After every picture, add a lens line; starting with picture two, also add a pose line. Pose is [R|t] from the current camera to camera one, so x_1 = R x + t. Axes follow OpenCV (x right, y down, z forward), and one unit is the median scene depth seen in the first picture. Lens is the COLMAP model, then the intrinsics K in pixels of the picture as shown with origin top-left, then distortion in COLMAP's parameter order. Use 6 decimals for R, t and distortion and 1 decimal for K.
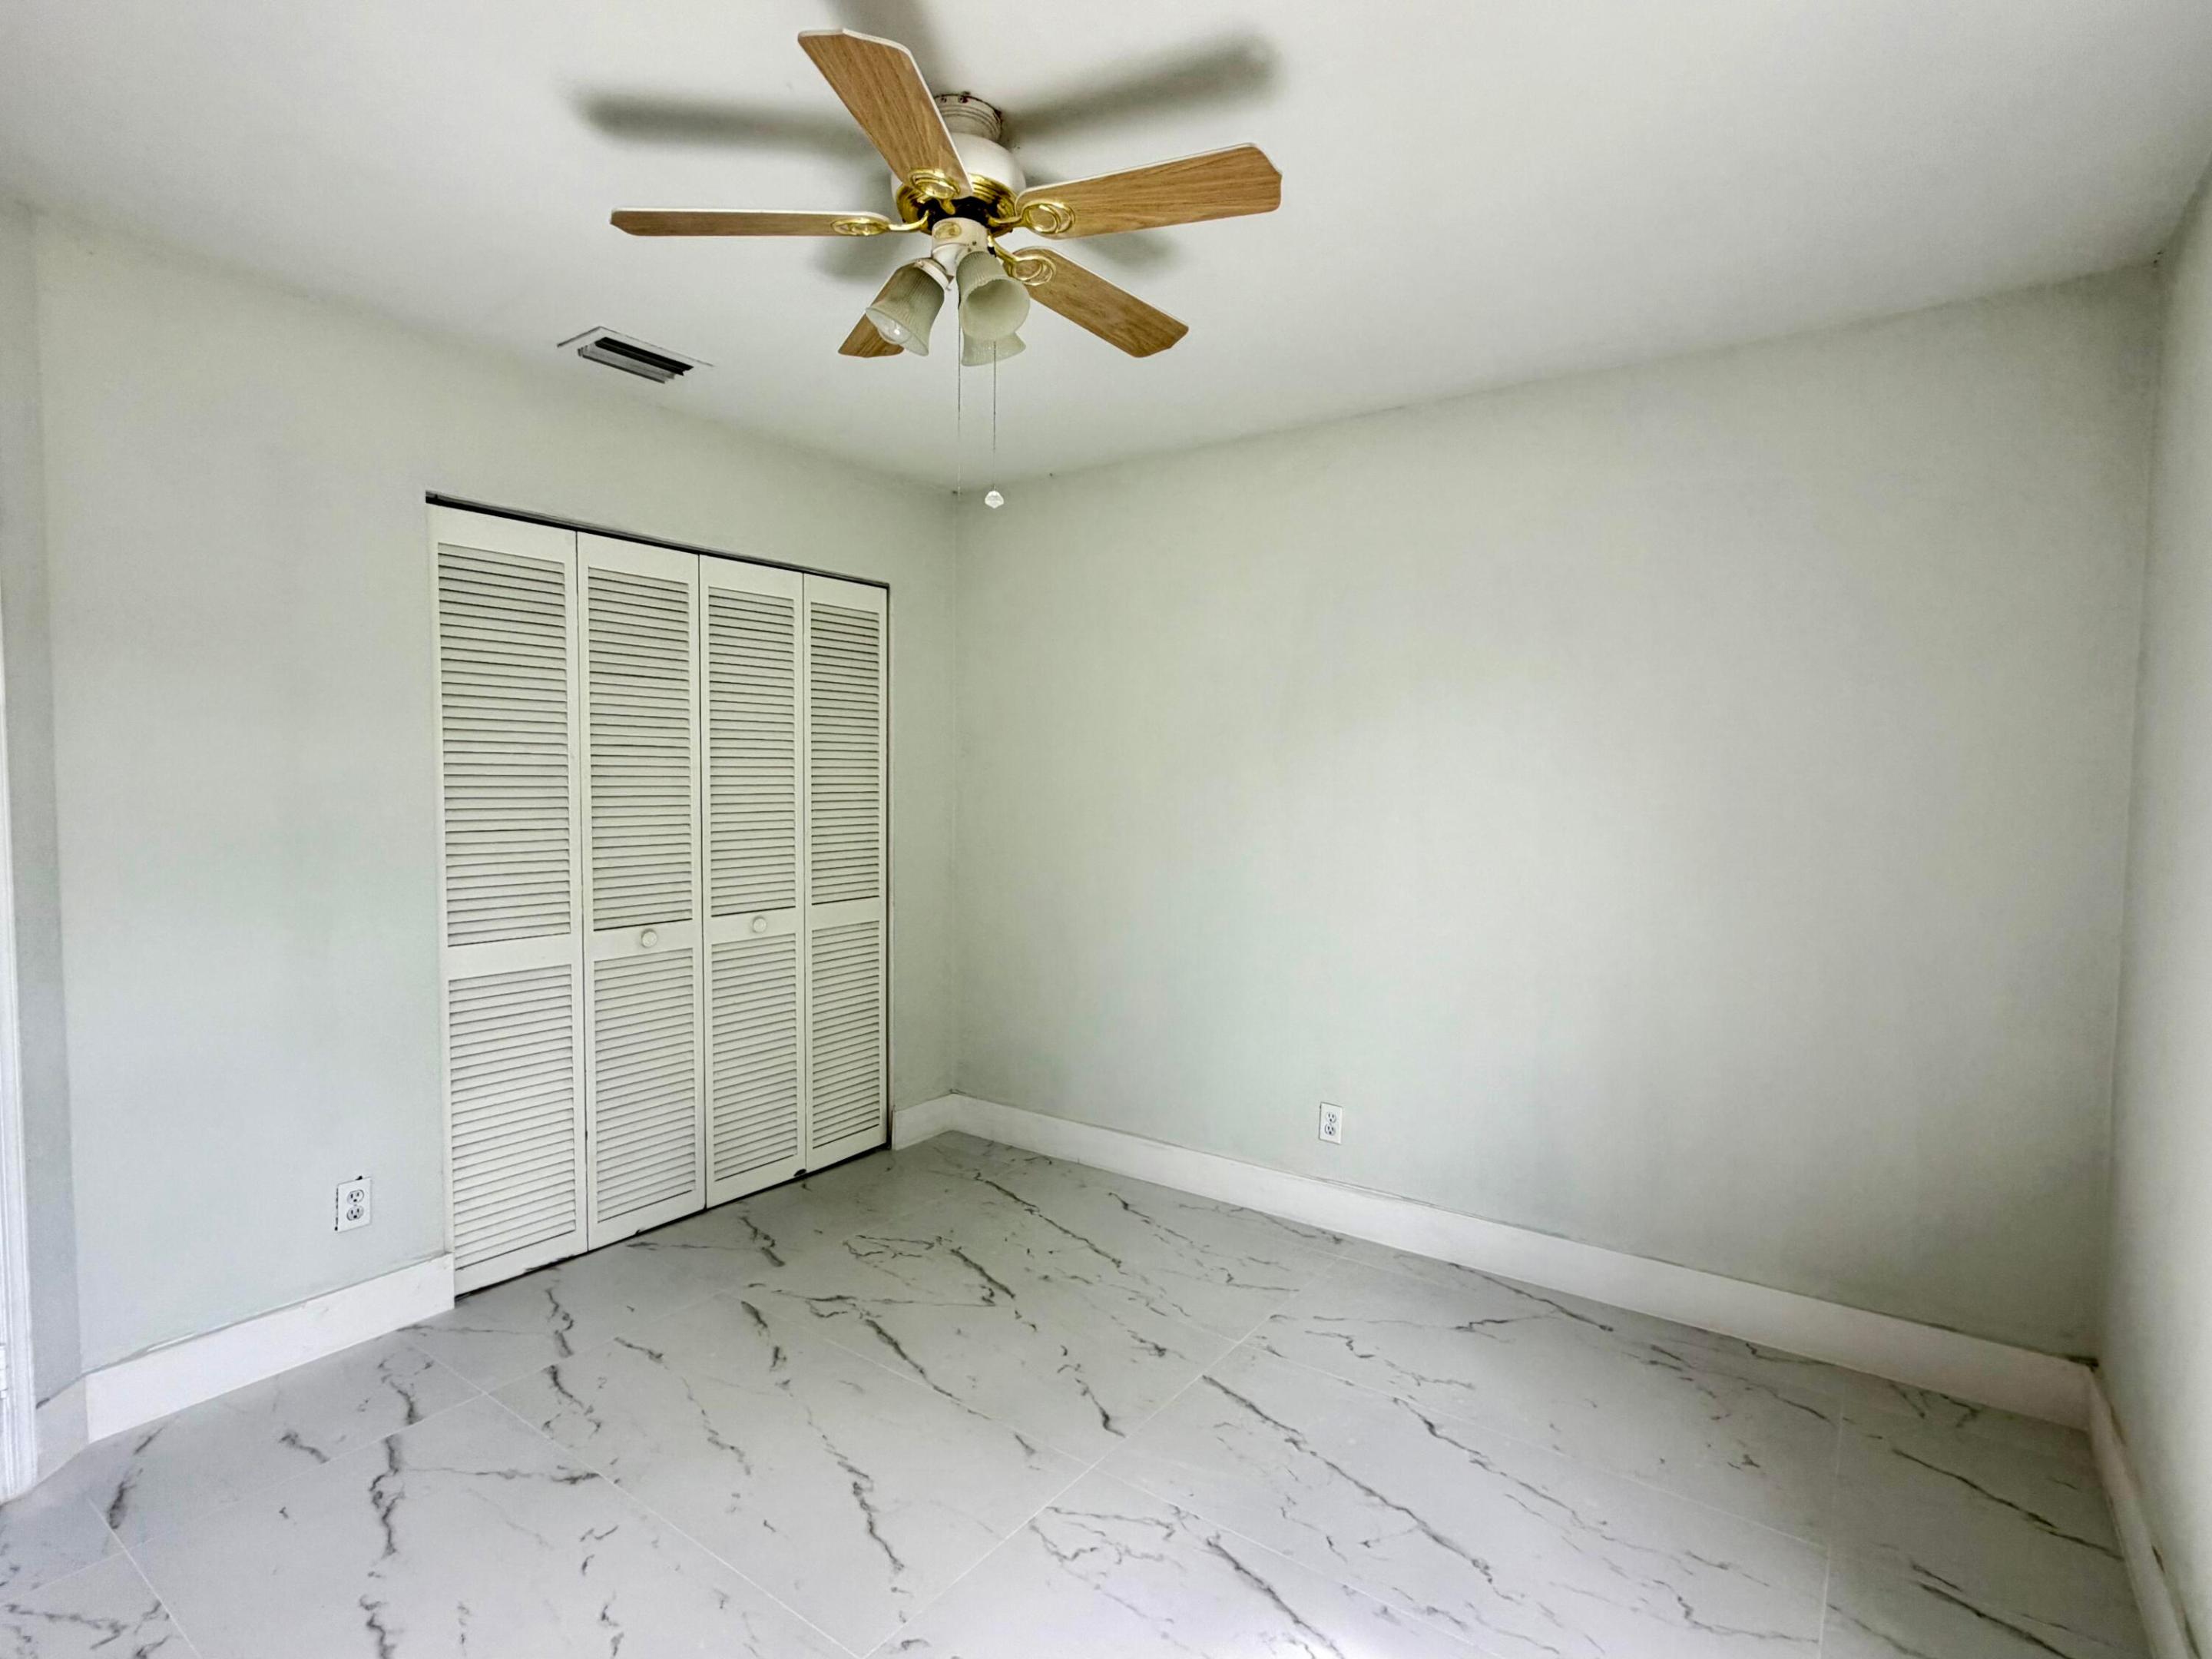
lens RADIAL K [[1103.7, 0, 1102.5], [0, 1103.7, 834.6], [0, 0, 1]] dist [0.000109, 0.000256]
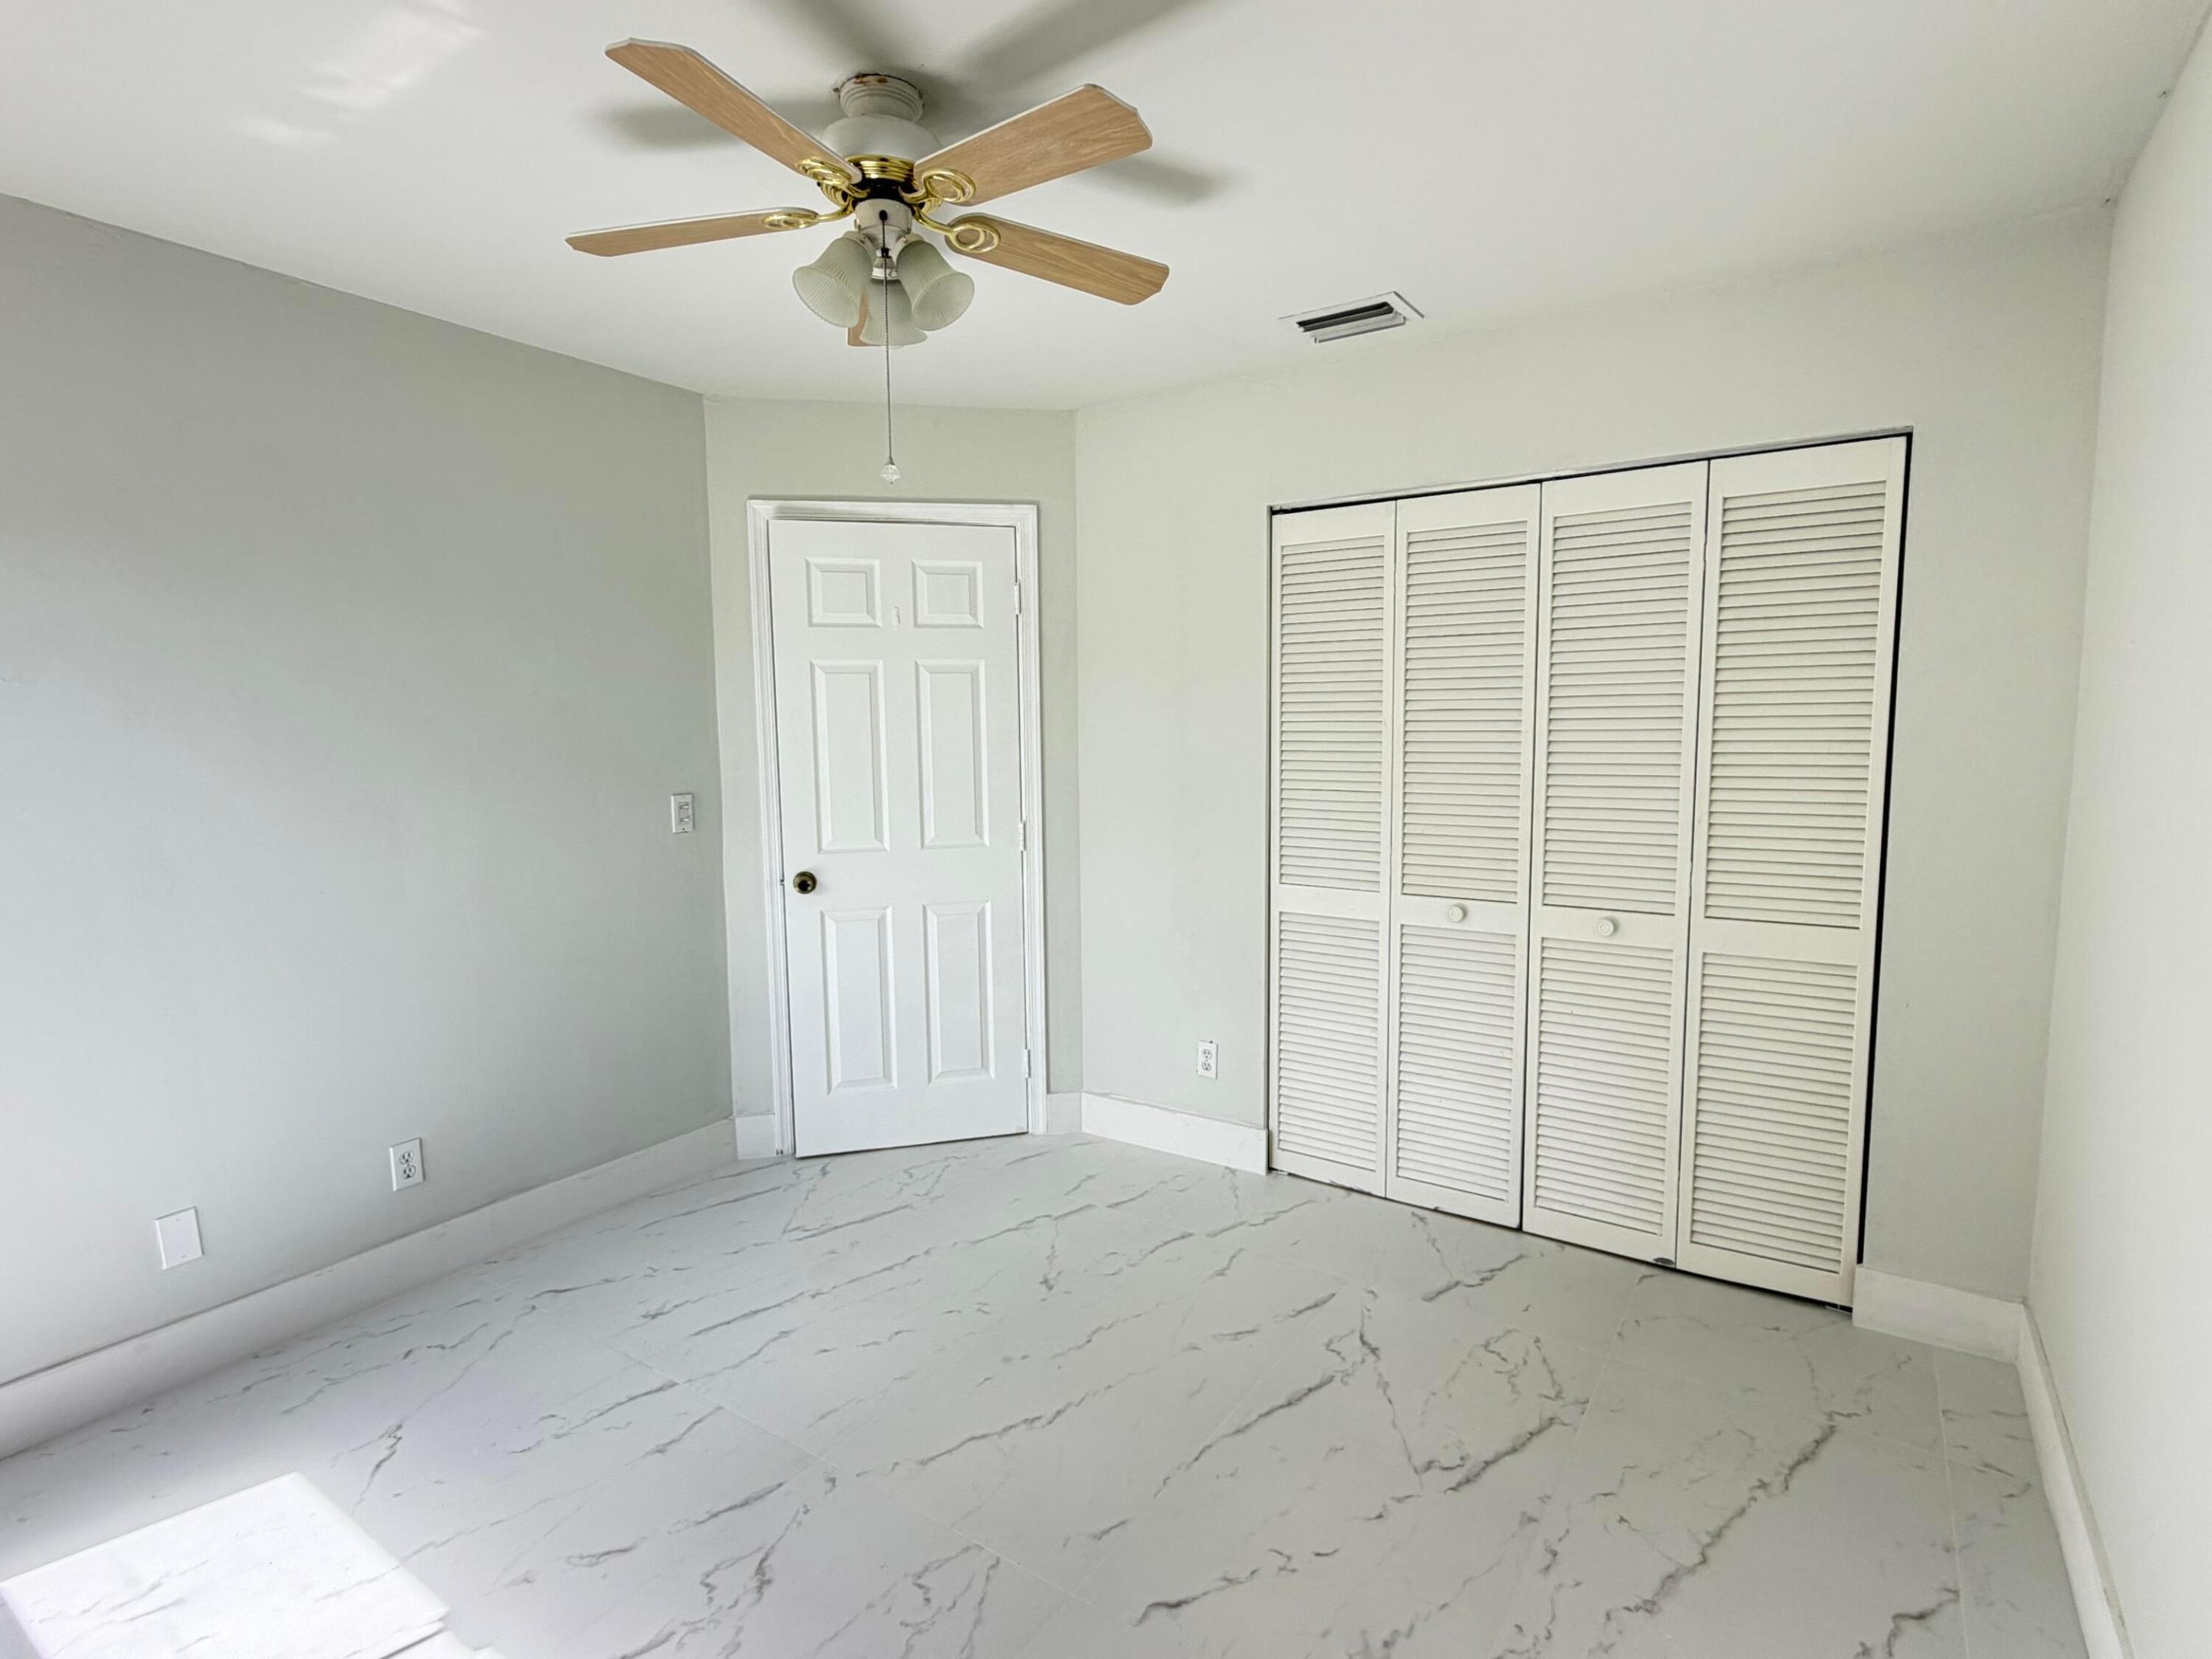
lens RADIAL K [[1103.7, 0, 1102.5], [0, 1103.7, 834.6], [0, 0, 1]] dist [0.000109, 0.000256]
pose [[0.027840, 0.095572, -0.995033, 0.554585], [-0.044578, 0.994547, 0.094278, -0.052279], [0.998618, 0.041732, 0.031949, 0.711692]]
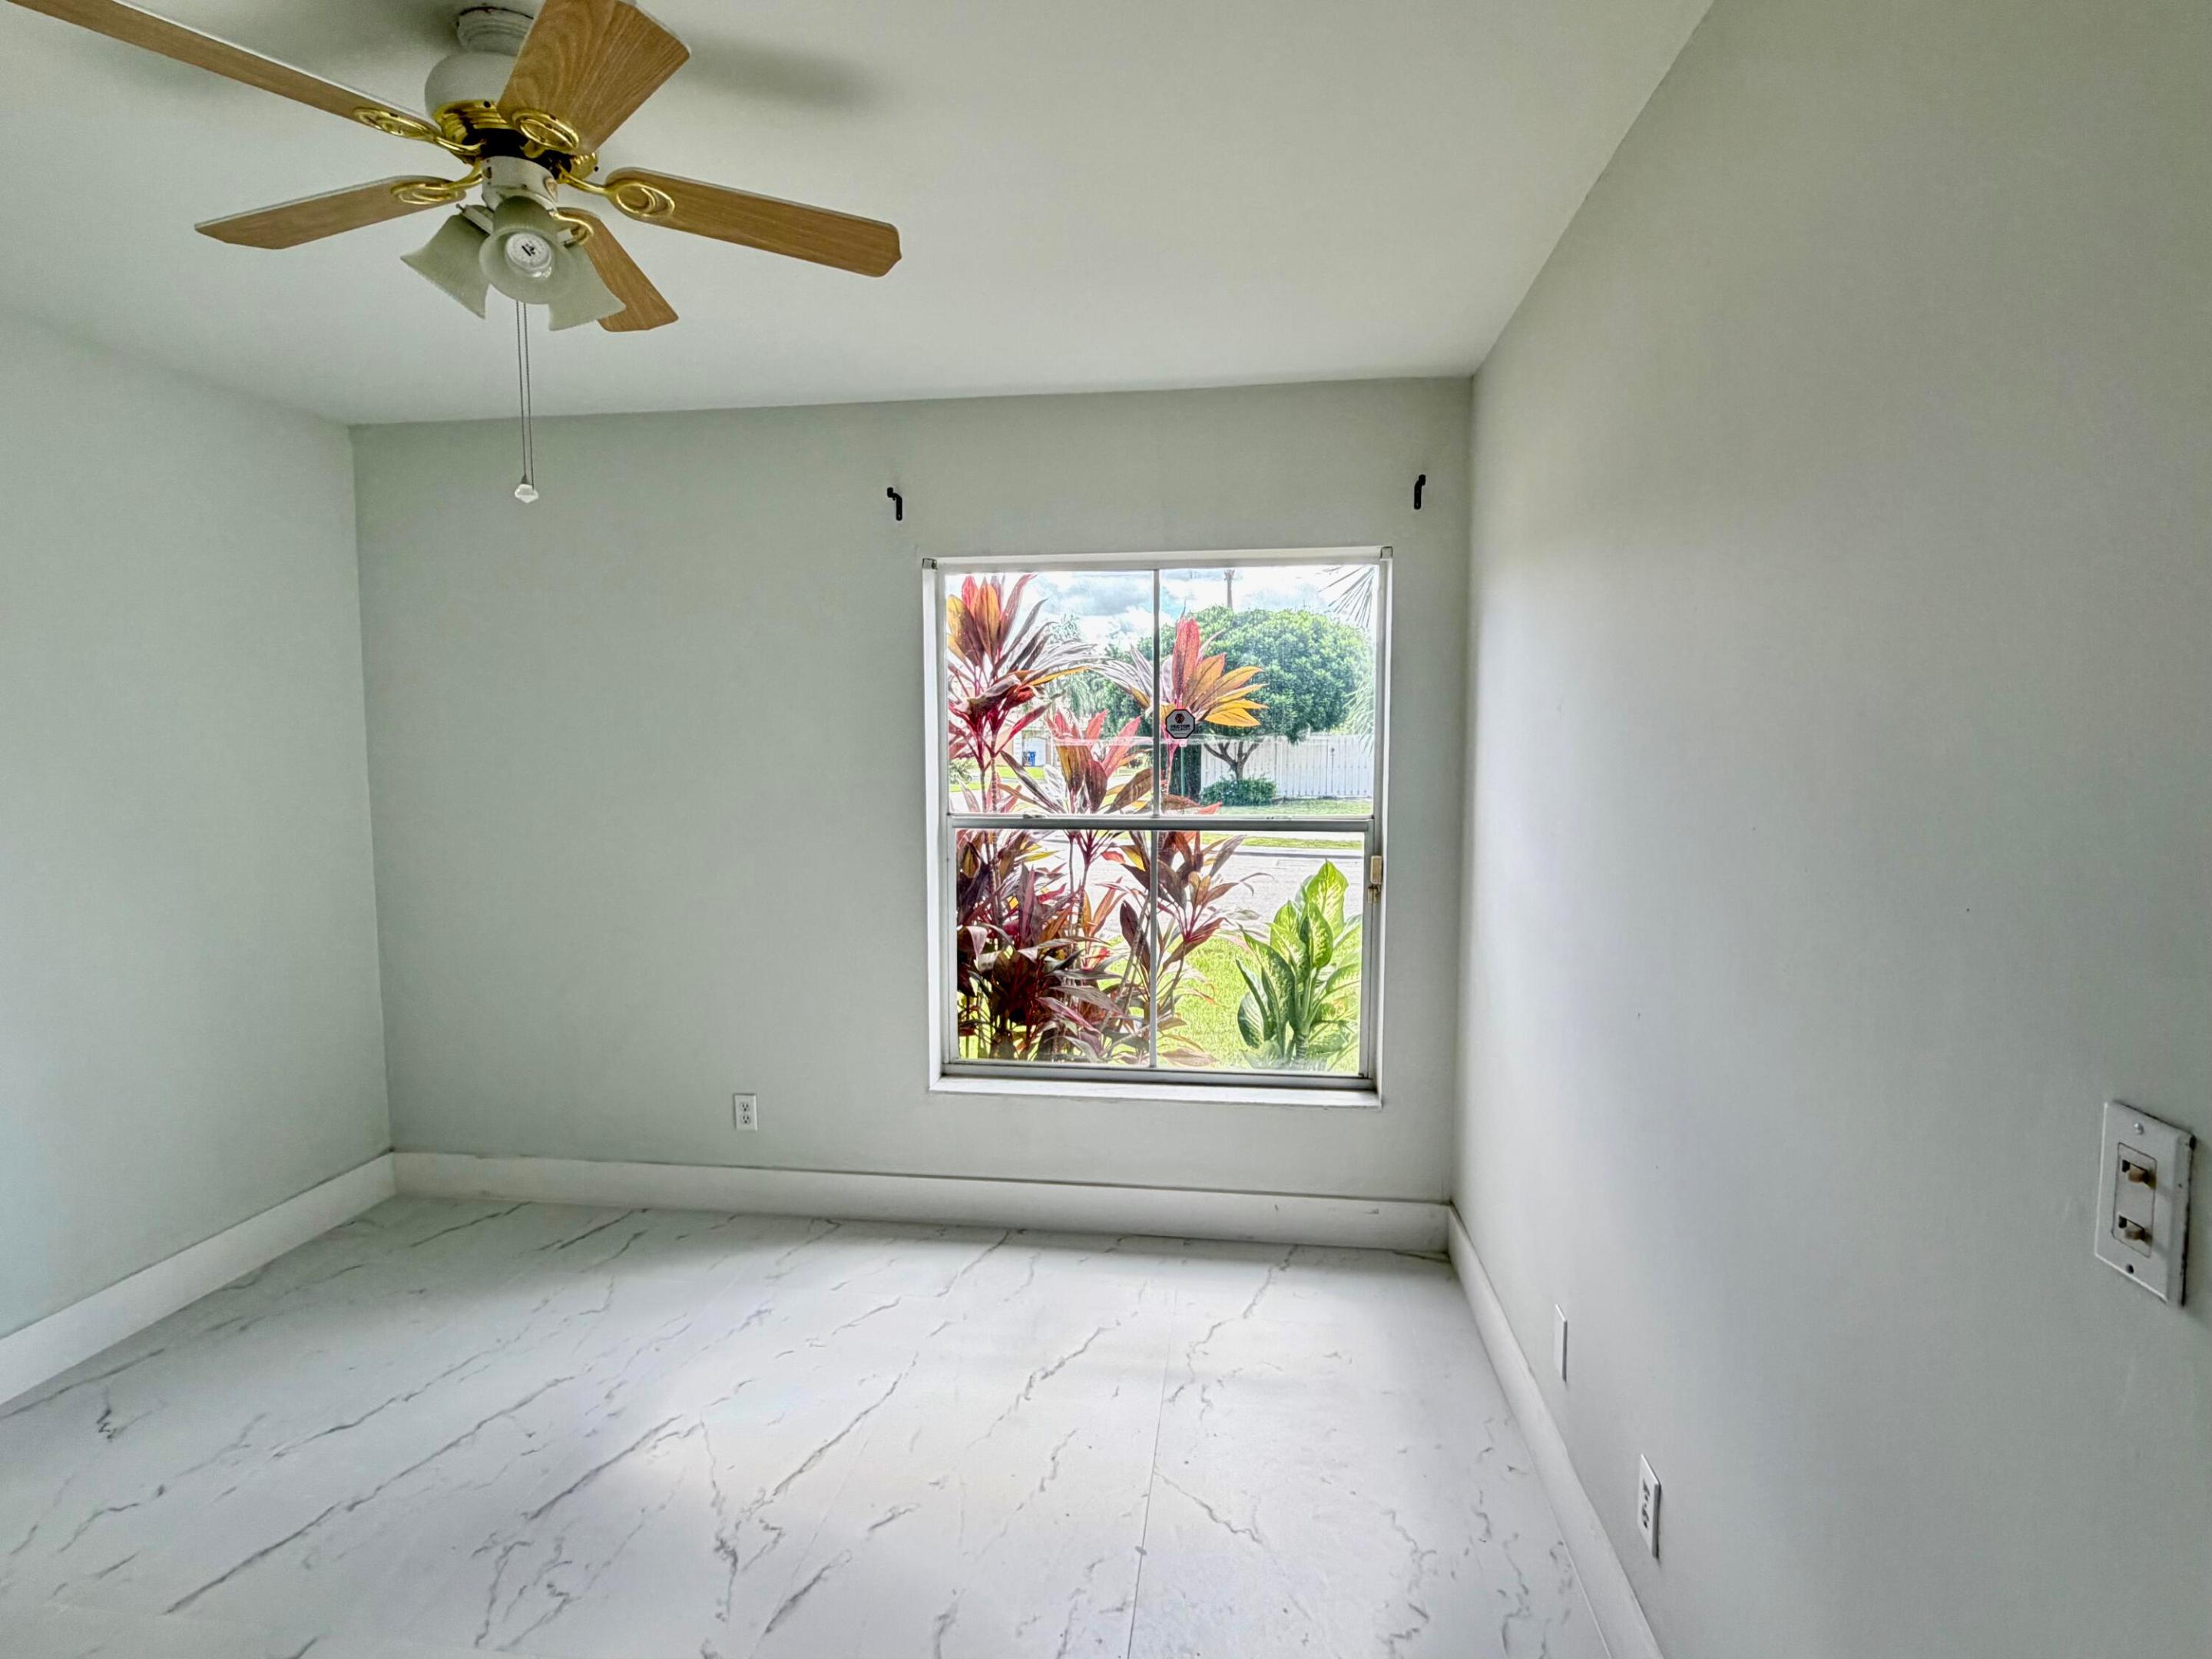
lens RADIAL K [[1103.7, 0, 1102.5], [0, 1103.7, 834.6], [0, 0, 1]] dist [0.000109, 0.000256]
pose [[-0.478151, -0.081978, 0.874443, -0.679152], [0.047574, 0.991755, 0.118989, -0.068296], [-0.876988, 0.098496, -0.470309, 0.630515]]
